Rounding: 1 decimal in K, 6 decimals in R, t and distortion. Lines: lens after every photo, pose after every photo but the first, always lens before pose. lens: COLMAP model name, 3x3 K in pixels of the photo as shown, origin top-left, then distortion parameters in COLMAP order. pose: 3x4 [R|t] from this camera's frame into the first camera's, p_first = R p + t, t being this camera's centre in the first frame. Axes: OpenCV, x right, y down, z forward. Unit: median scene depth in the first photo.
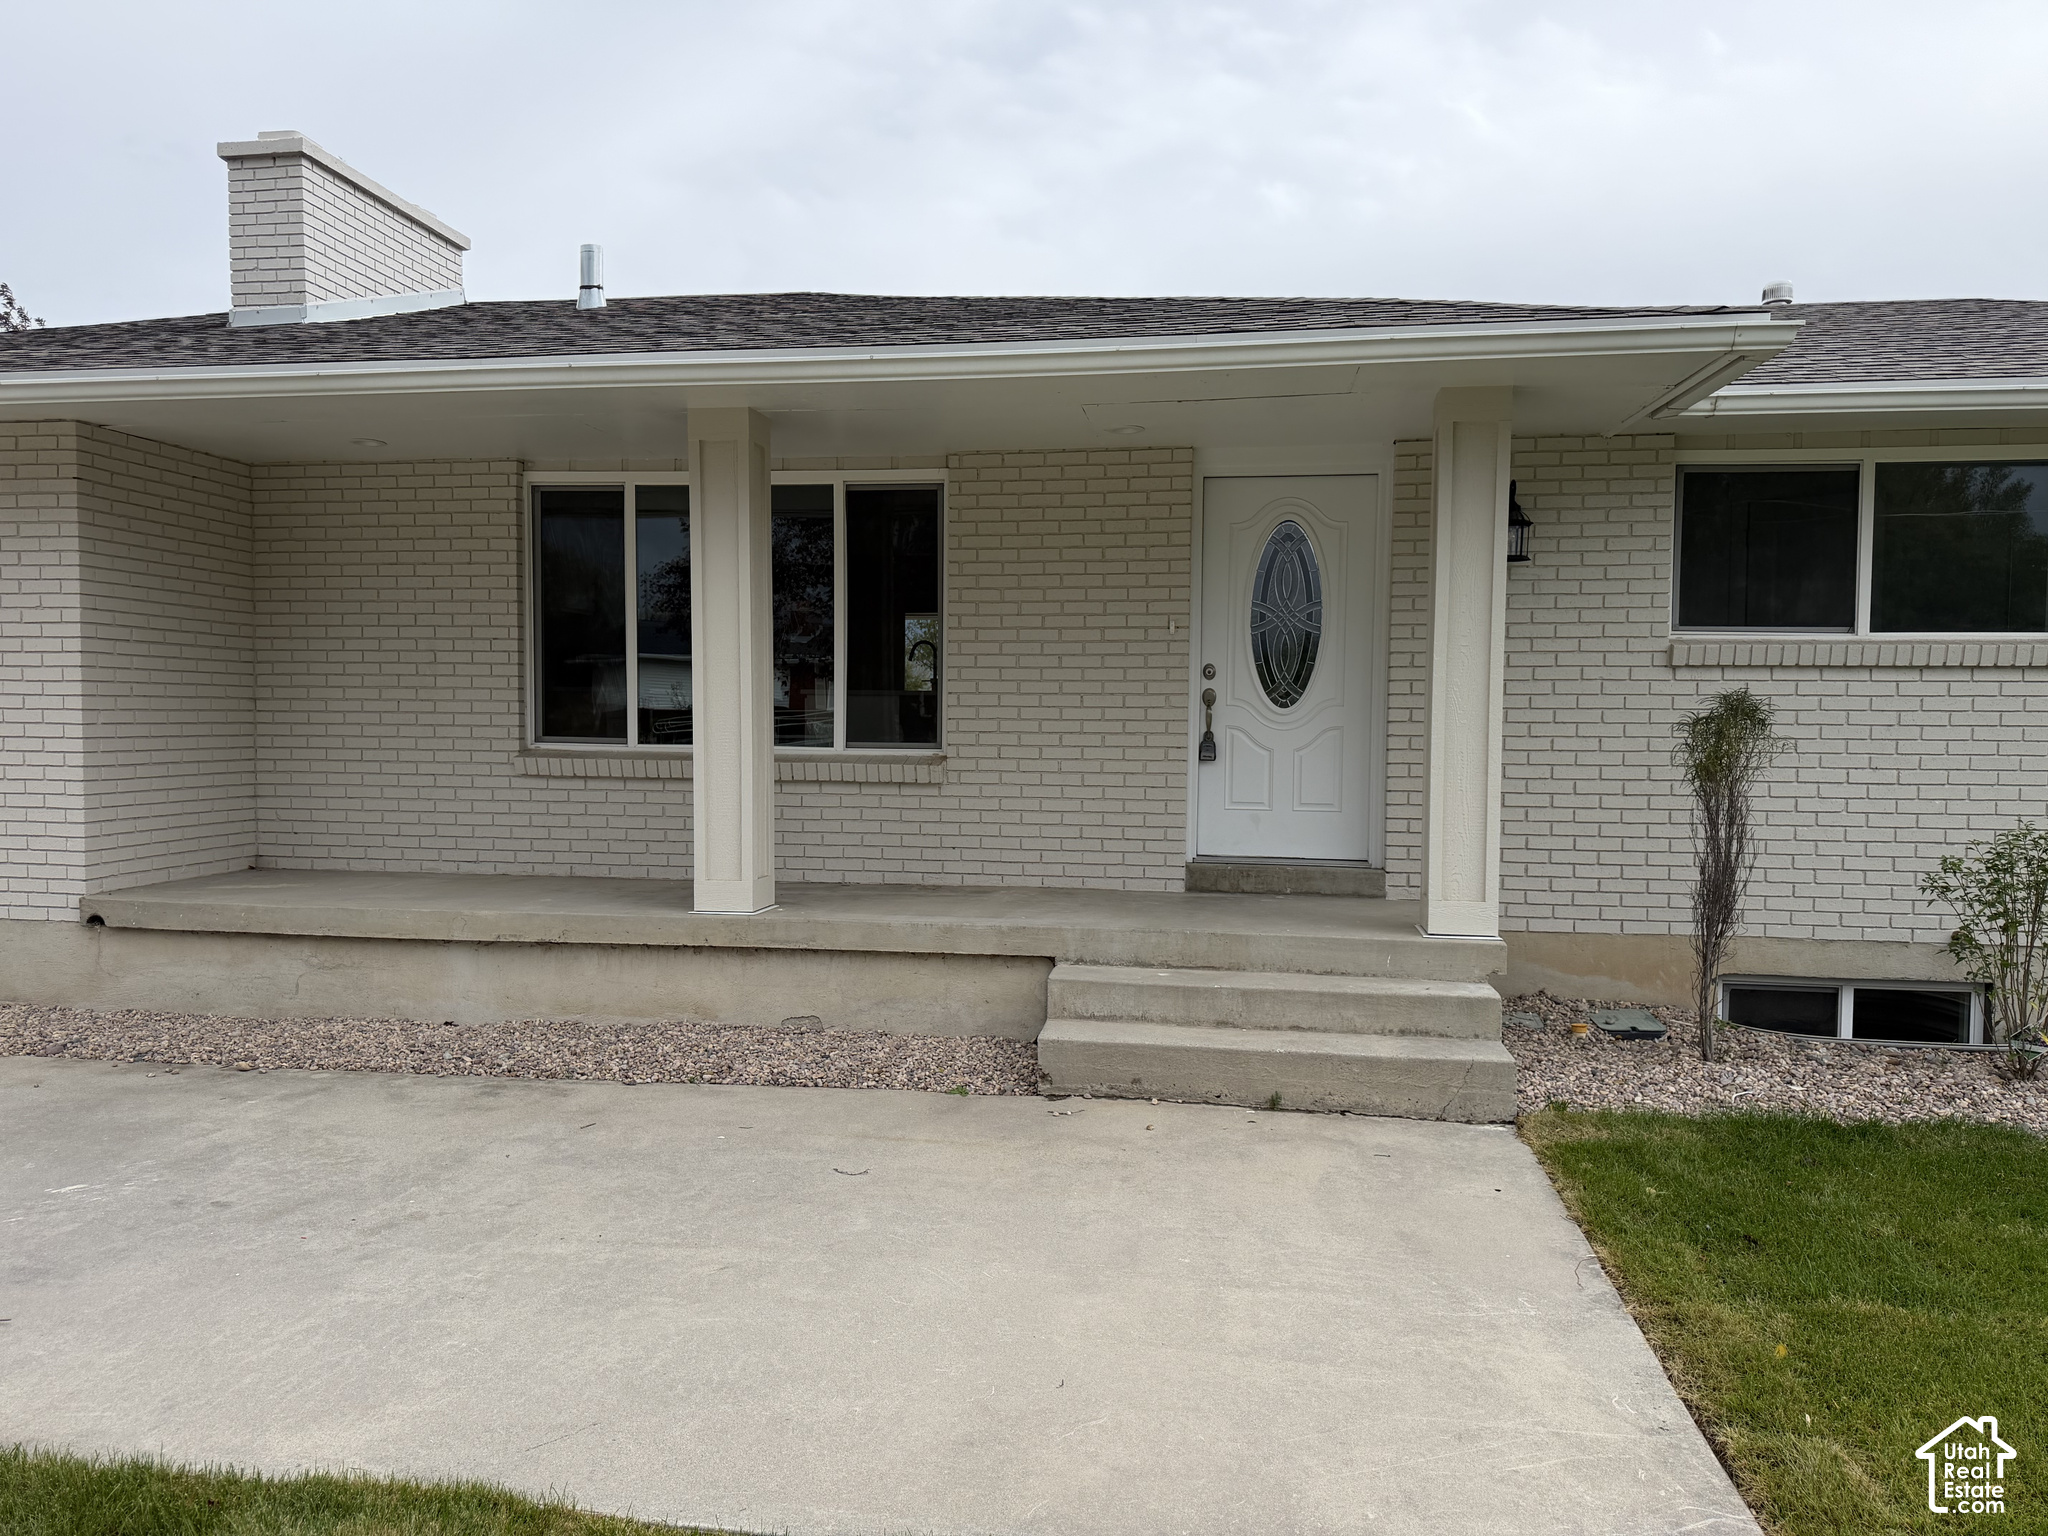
lens RADIAL K [[1440.1, 0, 1024.0], [0, 1440.1, 768.0], [0, 0, 1]] dist [0.075597, -0.090344]
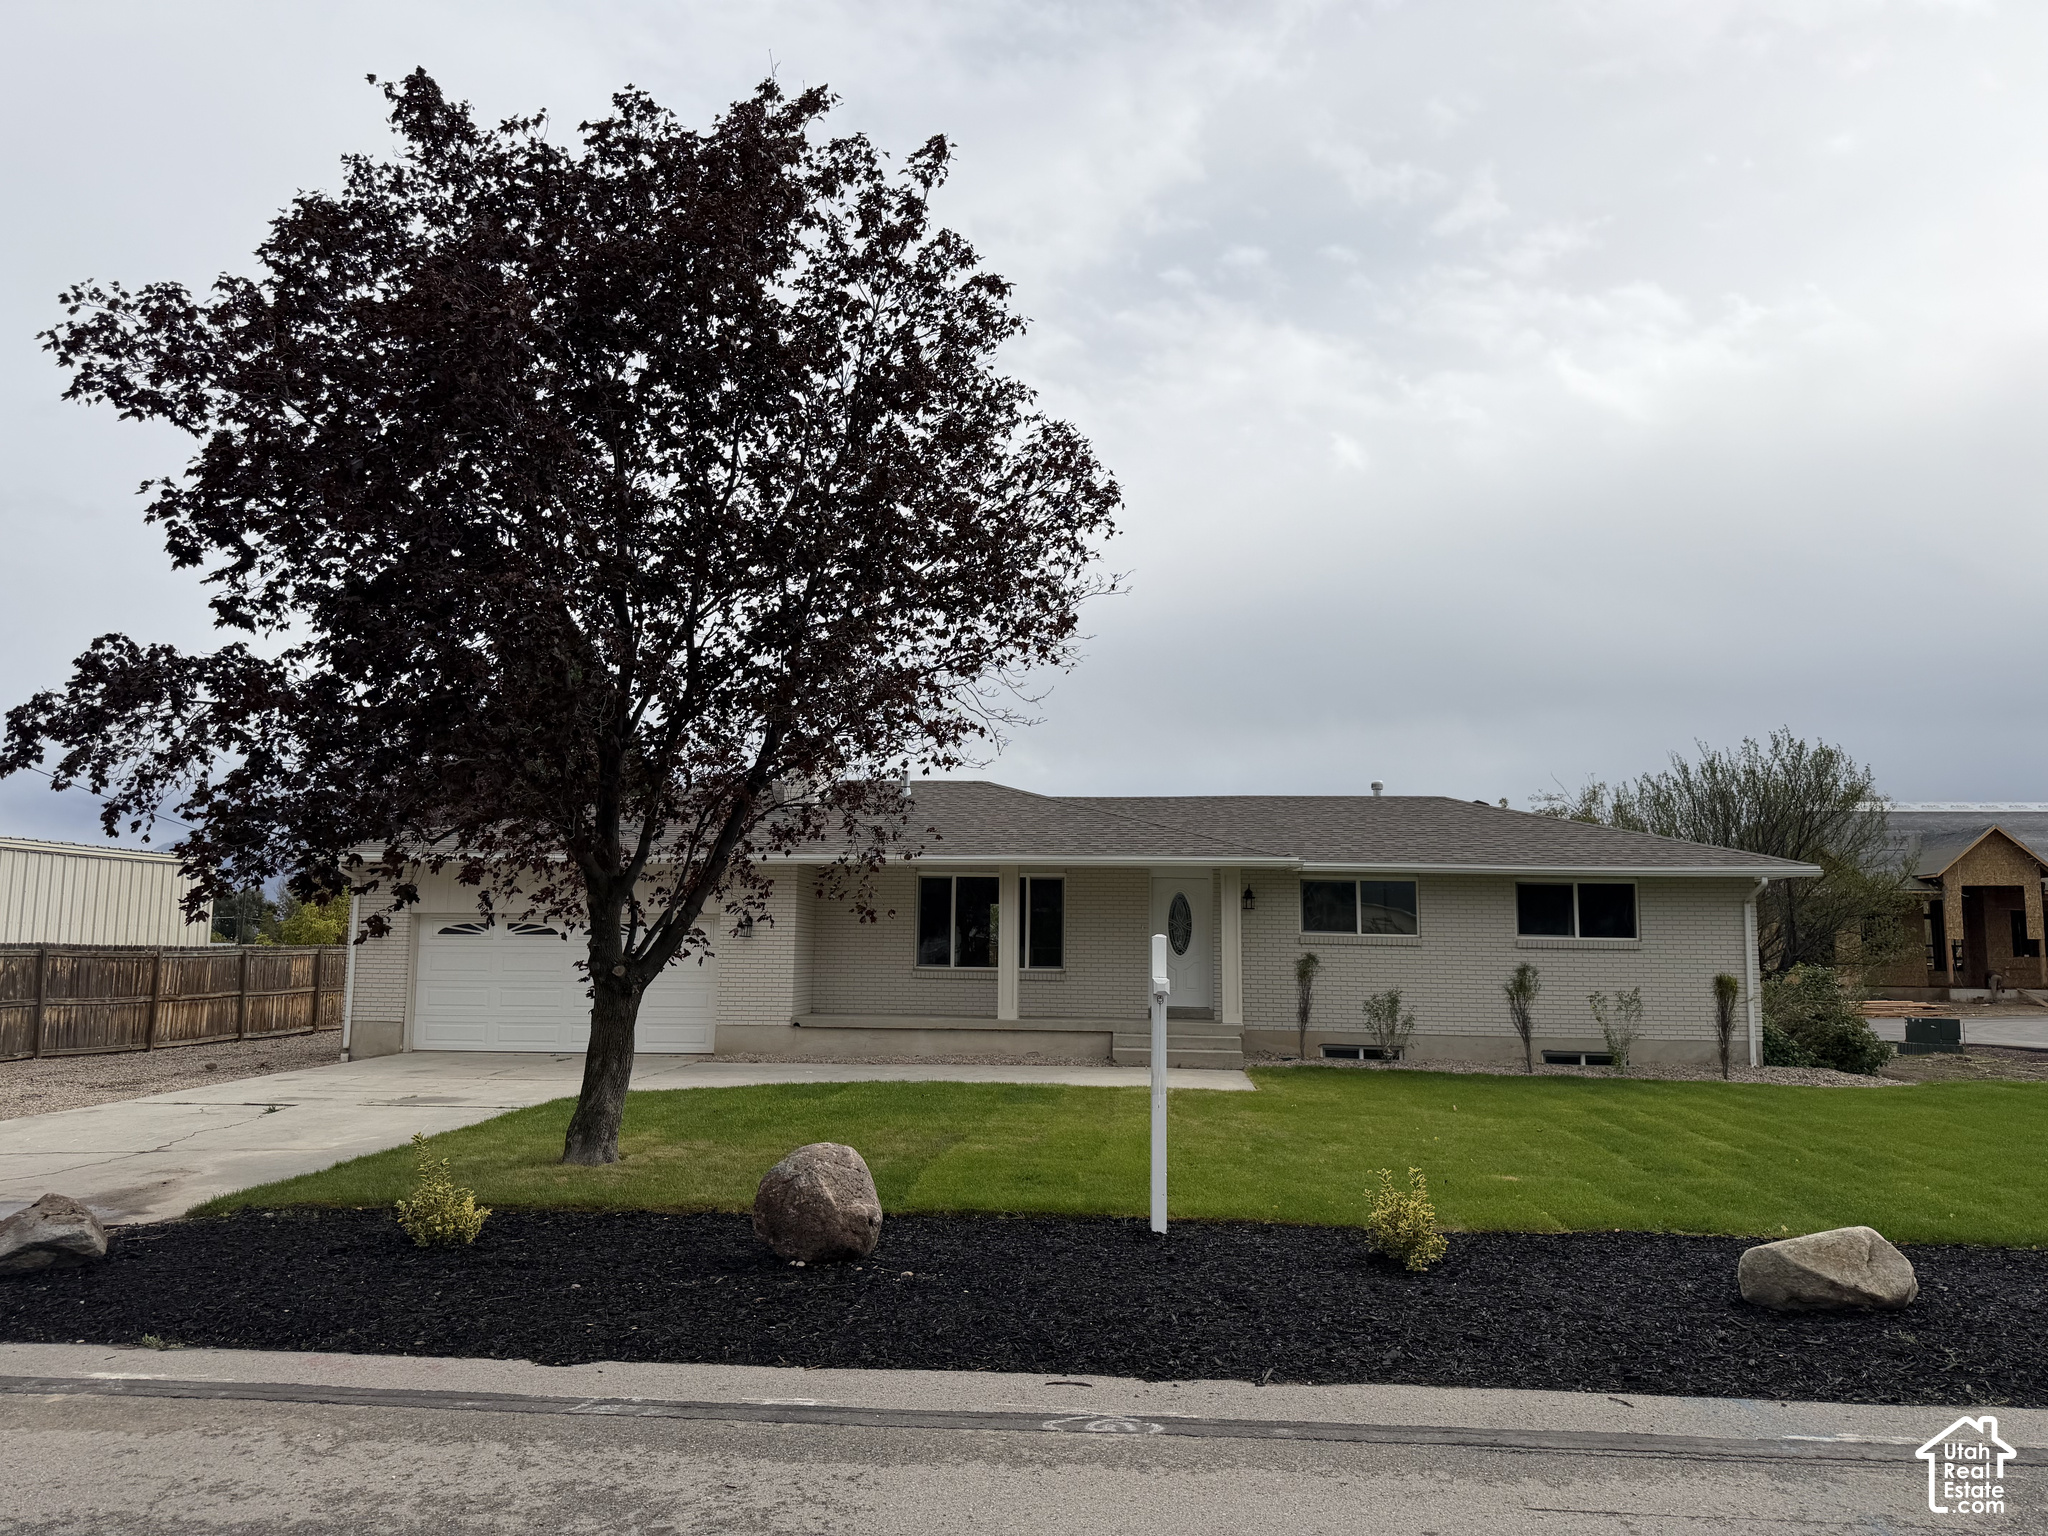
lens RADIAL K [[1440.1, 0, 1024.0], [0, 1440.1, 768.0], [0, 0, 1]] dist [0.075597, -0.090344]
pose [[0.997732, 0.013501, 0.065938, -0.370875], [-0.002158, 0.985588, -0.169150, 0.087040], [-0.067272, 0.168624, 0.983382, -2.141959]]
